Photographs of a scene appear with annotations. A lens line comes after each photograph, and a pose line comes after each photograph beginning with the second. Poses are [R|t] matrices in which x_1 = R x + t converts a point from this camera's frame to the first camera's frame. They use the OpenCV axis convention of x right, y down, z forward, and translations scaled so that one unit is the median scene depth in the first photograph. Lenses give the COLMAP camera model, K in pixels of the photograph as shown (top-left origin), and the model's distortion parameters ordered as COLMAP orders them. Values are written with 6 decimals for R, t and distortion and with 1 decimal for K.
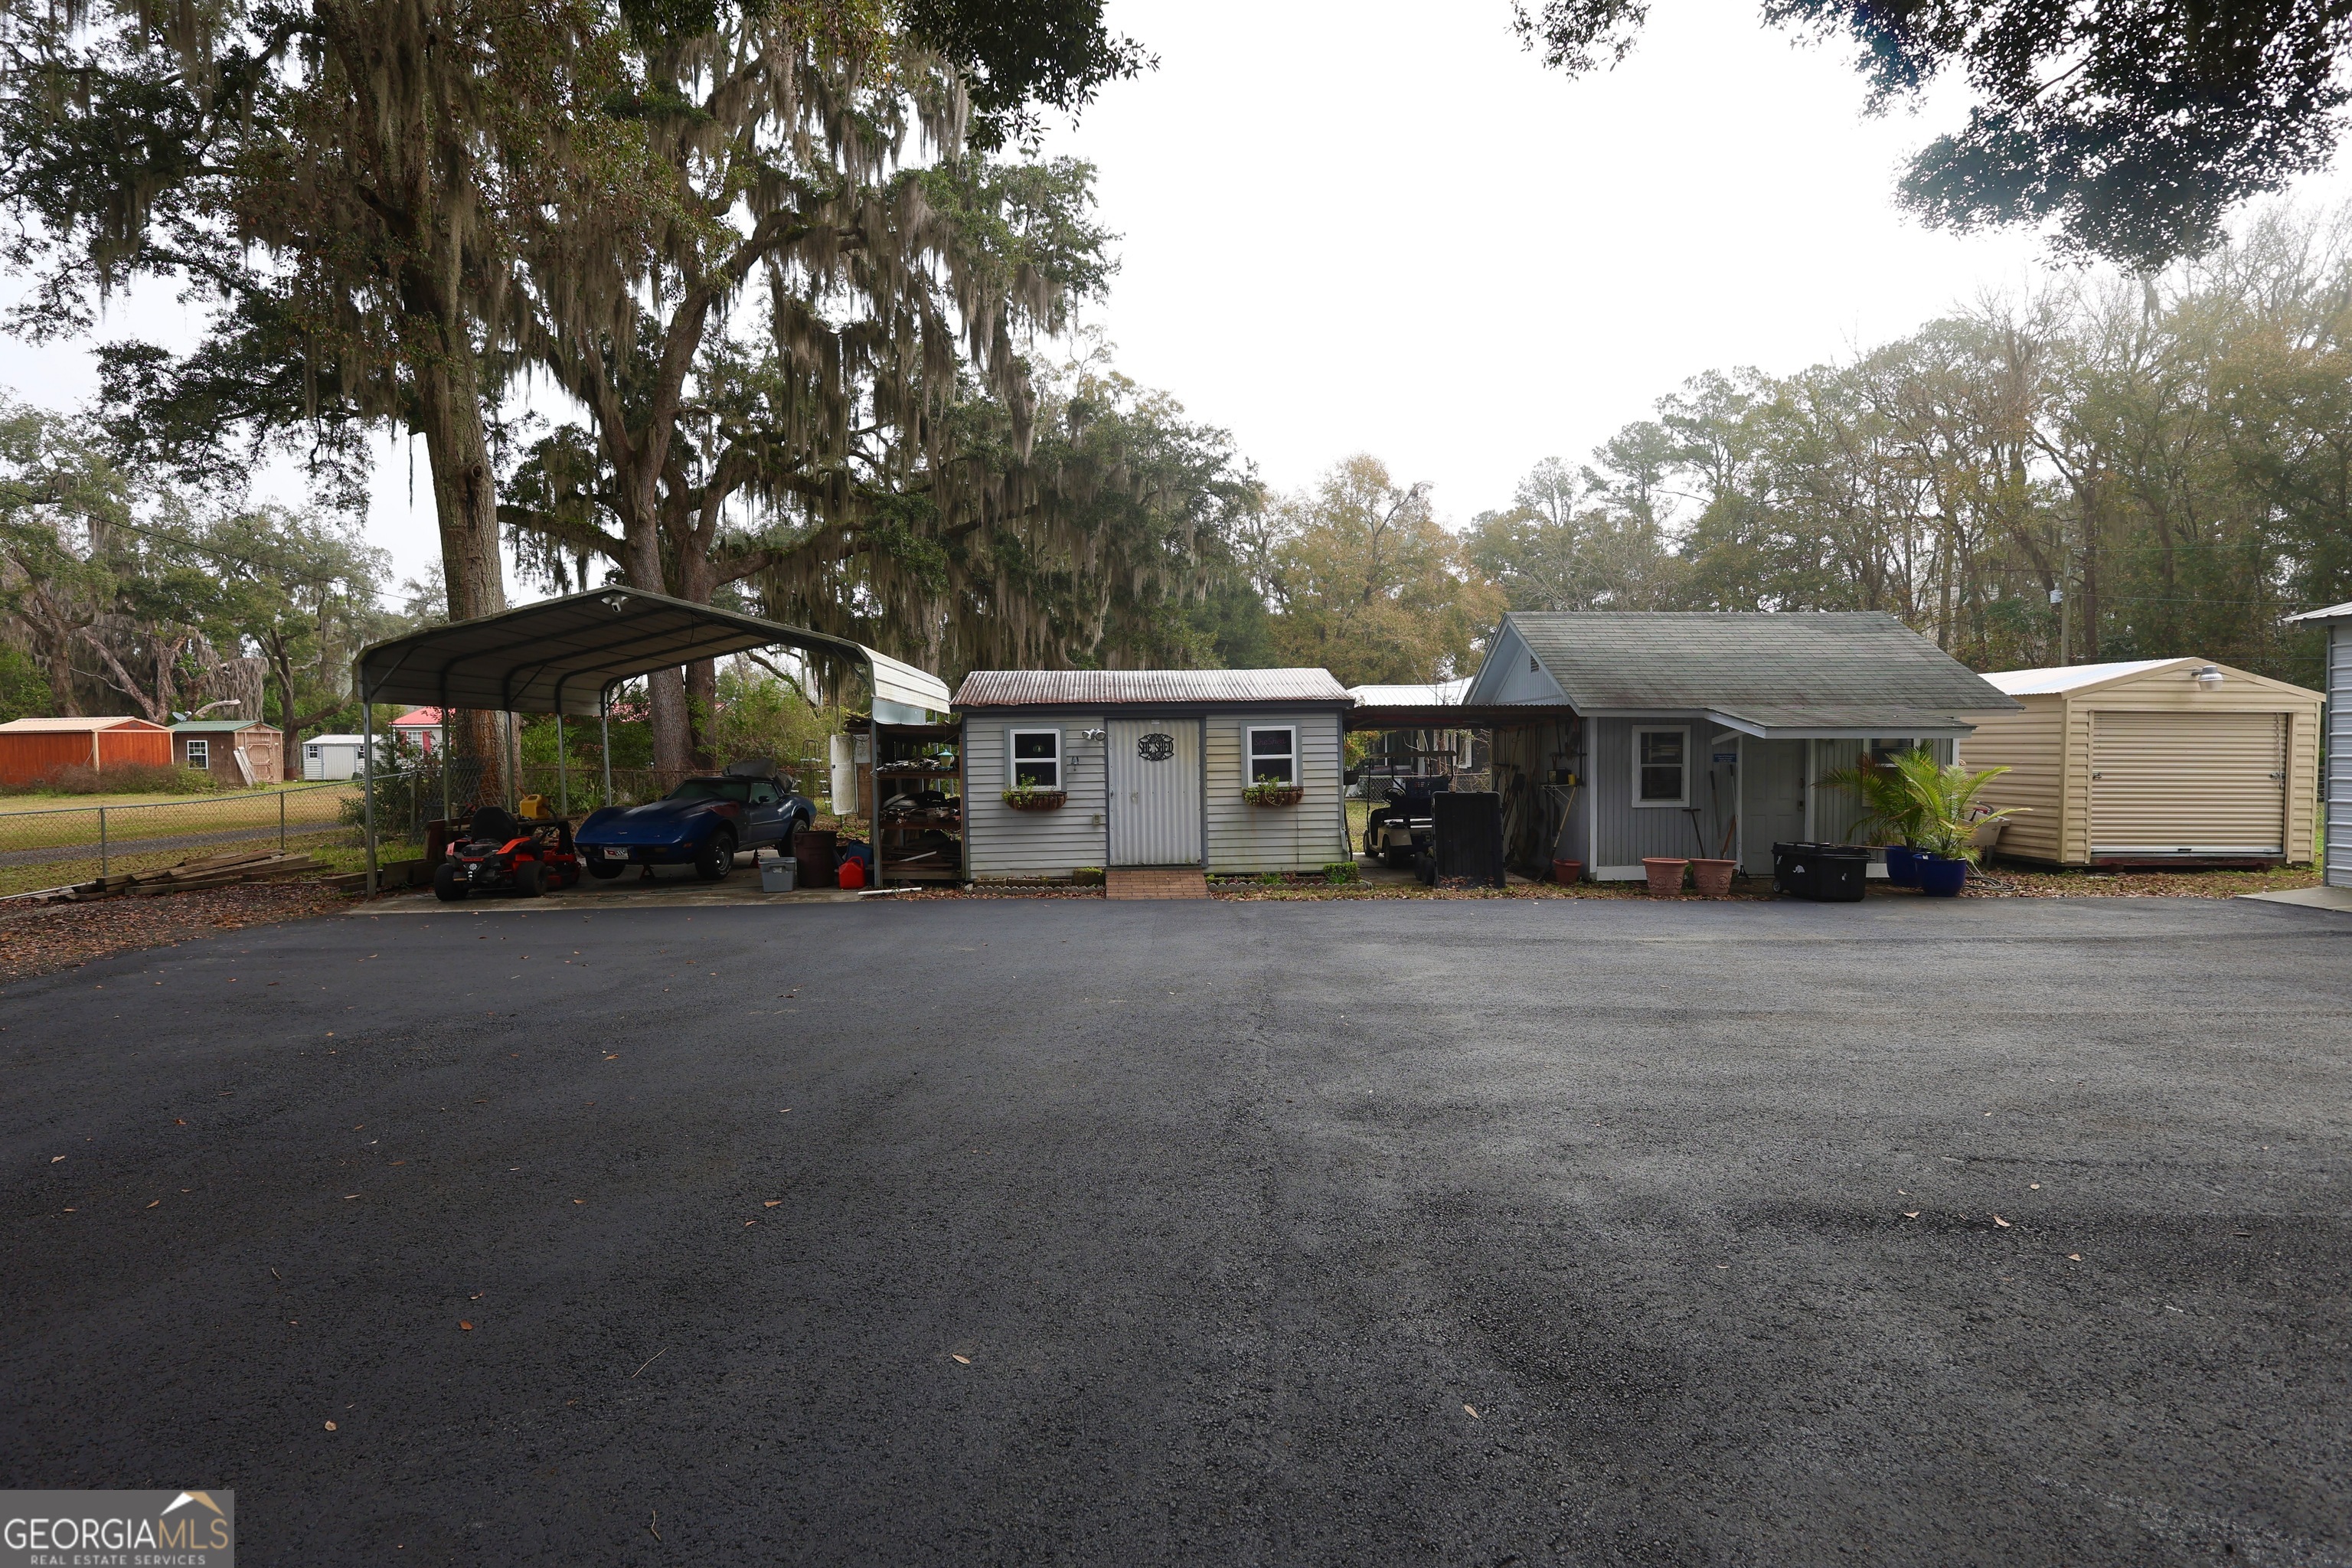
lens RADIAL K [[1053.3, 0, 1176.0], [0, 1053.3, 784.0], [0, 0, 1]] dist [0.007177, -0.000436]
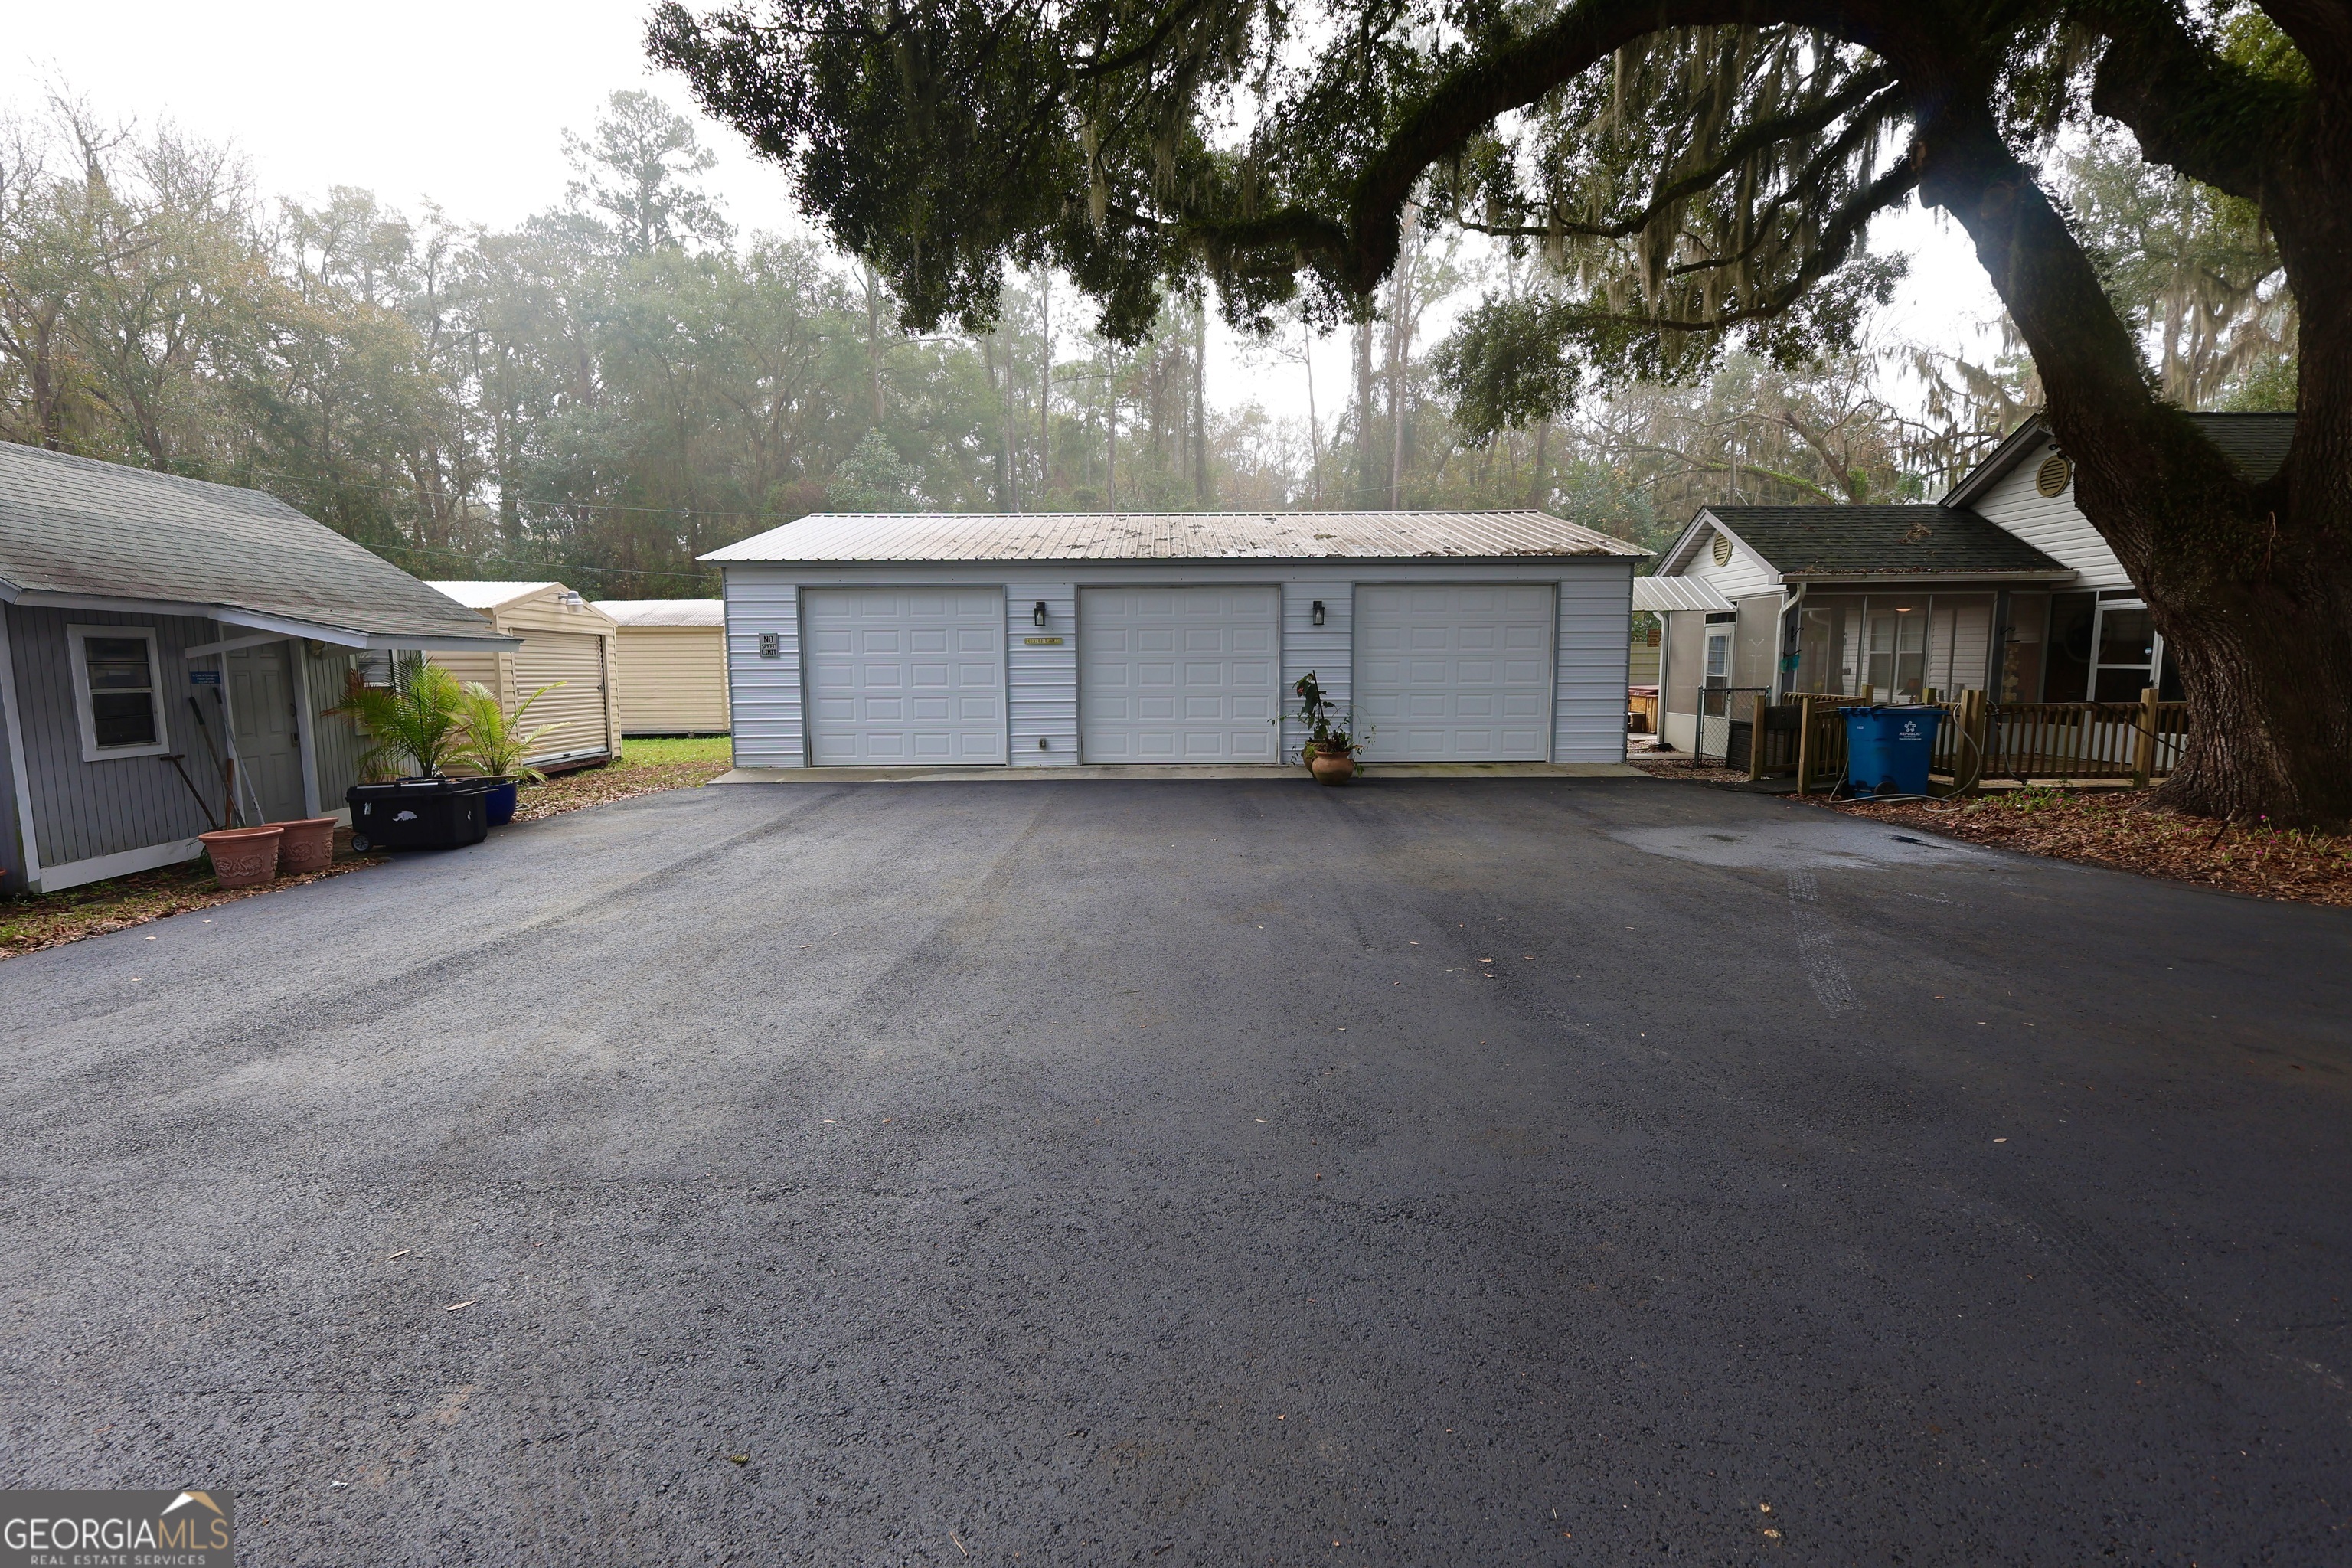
lens RADIAL K [[1053.3, 0, 1176.0], [0, 1053.3, 784.0], [0, 0, 1]] dist [0.007177, -0.000436]
pose [[-0.015302, -0.112495, 0.993535, -0.359375], [0.041999, 0.992702, 0.113047, -0.014707], [-0.999000, 0.043457, -0.010465, 0.750851]]
